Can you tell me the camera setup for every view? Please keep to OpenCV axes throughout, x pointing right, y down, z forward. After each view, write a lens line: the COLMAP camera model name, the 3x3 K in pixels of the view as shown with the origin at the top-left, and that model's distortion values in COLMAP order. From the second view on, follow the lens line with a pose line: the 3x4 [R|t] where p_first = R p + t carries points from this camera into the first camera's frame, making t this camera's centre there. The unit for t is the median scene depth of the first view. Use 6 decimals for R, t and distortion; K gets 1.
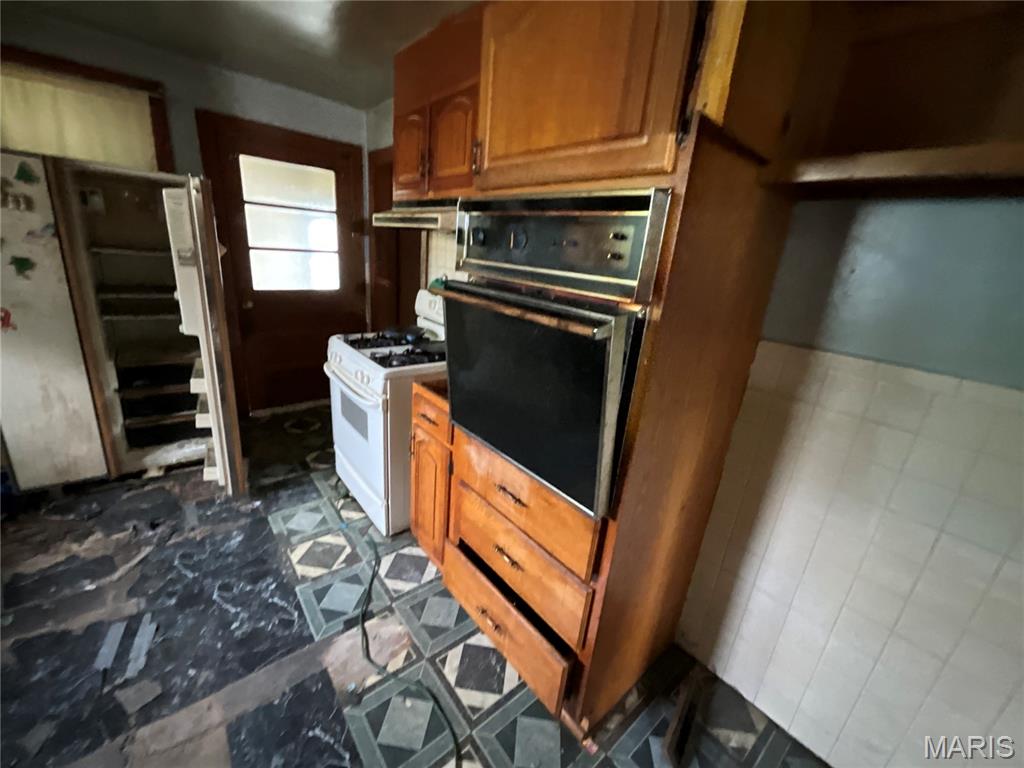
lens RADIAL K [[415.3, 0, 512.0], [0, 415.3, 384.0], [0, 0, 1]] dist [-0.003297, -0.000361]
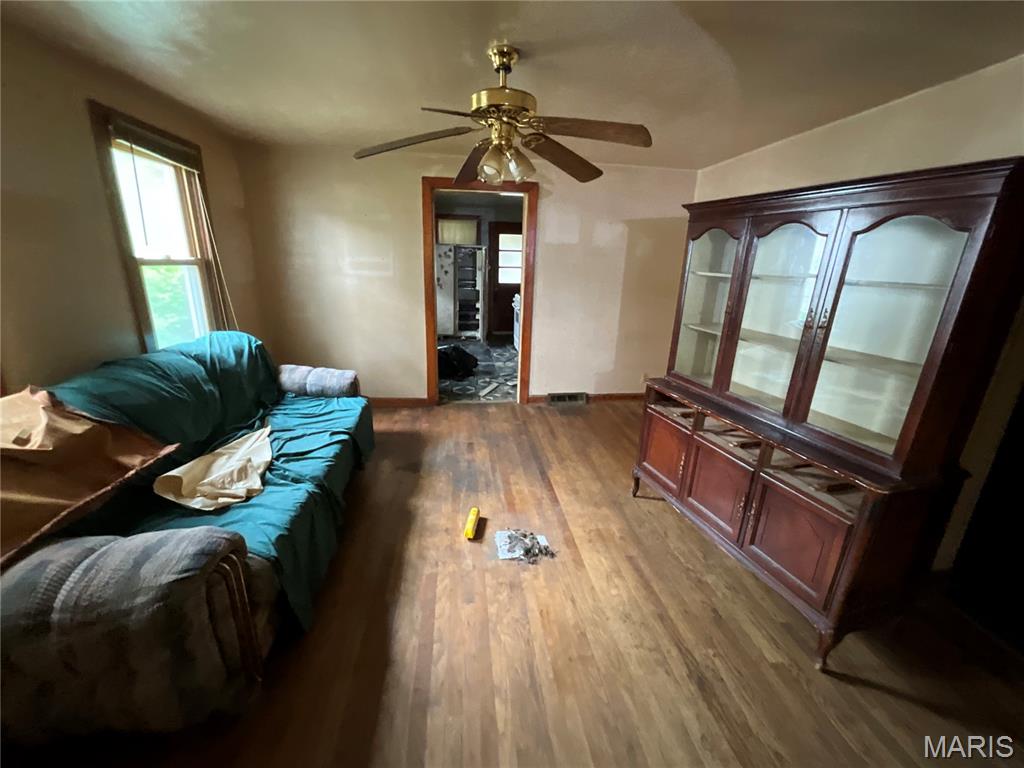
lens RADIAL K [[415.3, 0, 512.0], [0, 415.3, 384.0], [0, 0, 1]] dist [-0.003297, -0.000361]
pose [[0.836359, 0.091166, -0.540547, 1.379373], [-0.120020, 0.992603, -0.018292, 0.667567], [0.534881, 0.080175, 0.841115, -1.670169]]
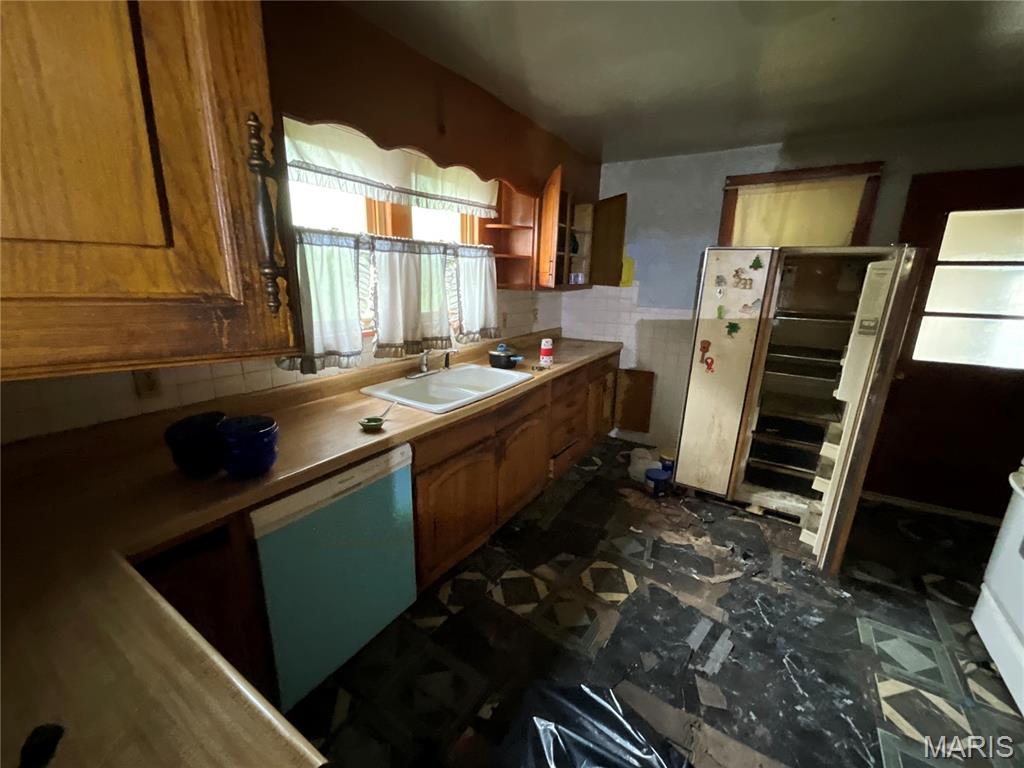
lens RADIAL K [[415.3, 0, 512.0], [0, 415.3, 384.0], [0, 0, 1]] dist [-0.003297, -0.000361]
pose [[0.300874, 0.154953, -0.940991, -0.071882], [-0.285761, 0.956022, 0.066058, 0.004003], [0.909844, 0.249023, 0.331922, -0.064269]]
